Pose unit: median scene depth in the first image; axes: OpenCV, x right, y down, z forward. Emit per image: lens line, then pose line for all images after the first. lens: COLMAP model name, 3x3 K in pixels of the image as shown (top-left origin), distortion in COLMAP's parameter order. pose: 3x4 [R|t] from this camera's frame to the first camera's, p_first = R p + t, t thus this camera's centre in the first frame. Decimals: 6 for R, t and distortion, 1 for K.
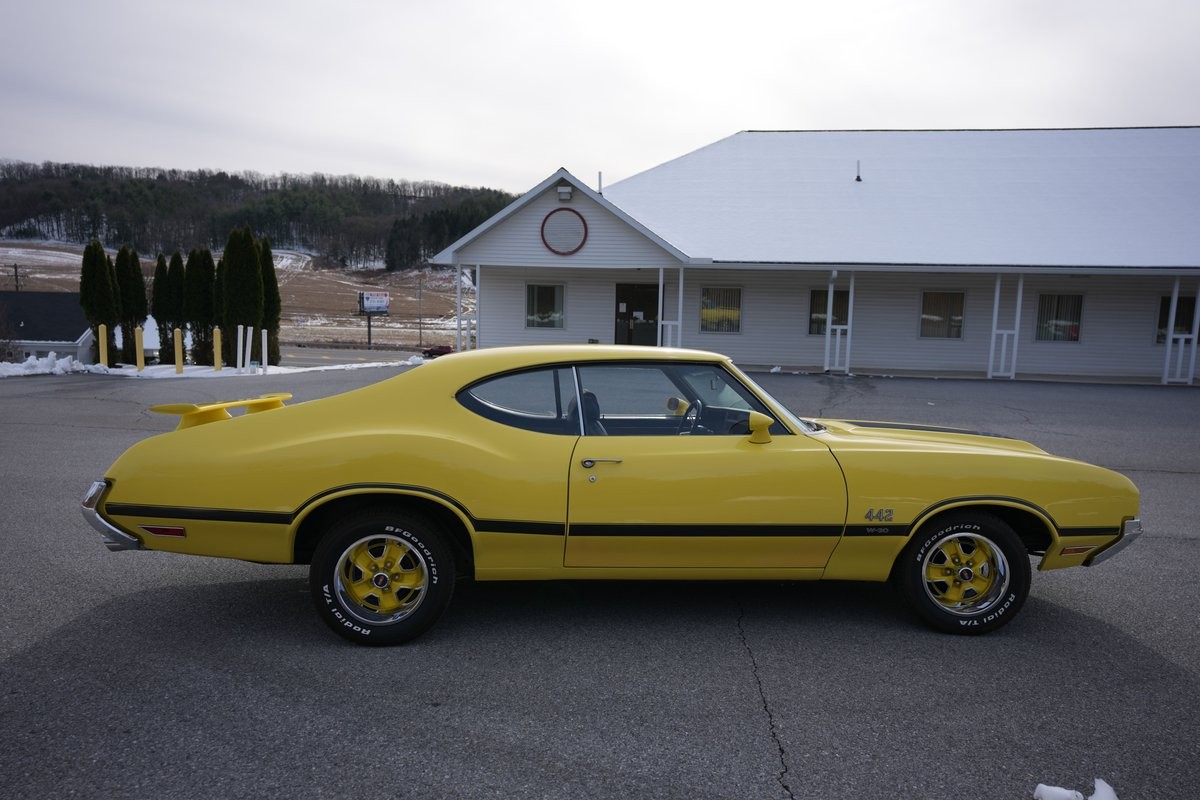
lens RADIAL K [[763.5, 0, 600.0], [0, 763.5, 400.0], [0, 0, 1]] dist [-0.002409, 0.001018]
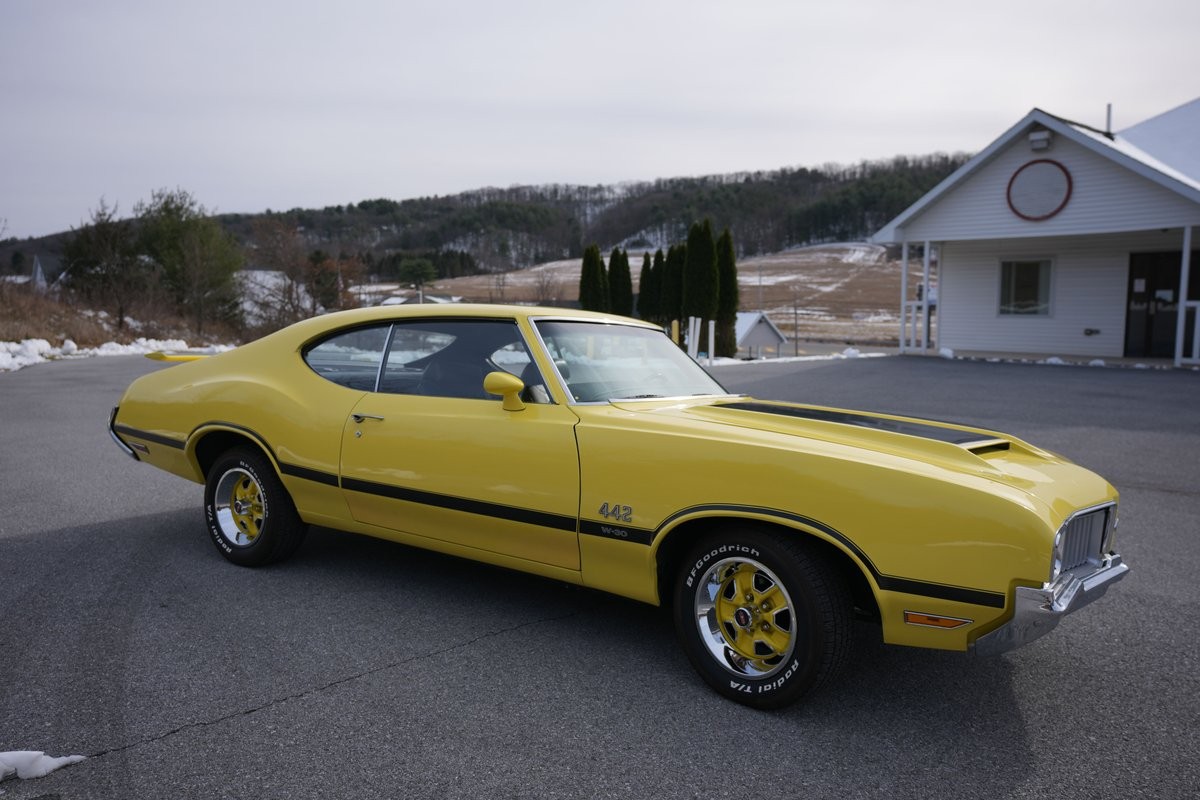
lens RADIAL K [[839.4, 0, 600.0], [0, 839.4, 400.0], [0, 0, 1]] dist [0.005421, 0.004494]
pose [[0.780600, 0.047922, -0.623192, 0.152799], [-0.050882, 0.998619, 0.013058, 0.004719], [0.622957, 0.021517, 0.781960, 0.056269]]
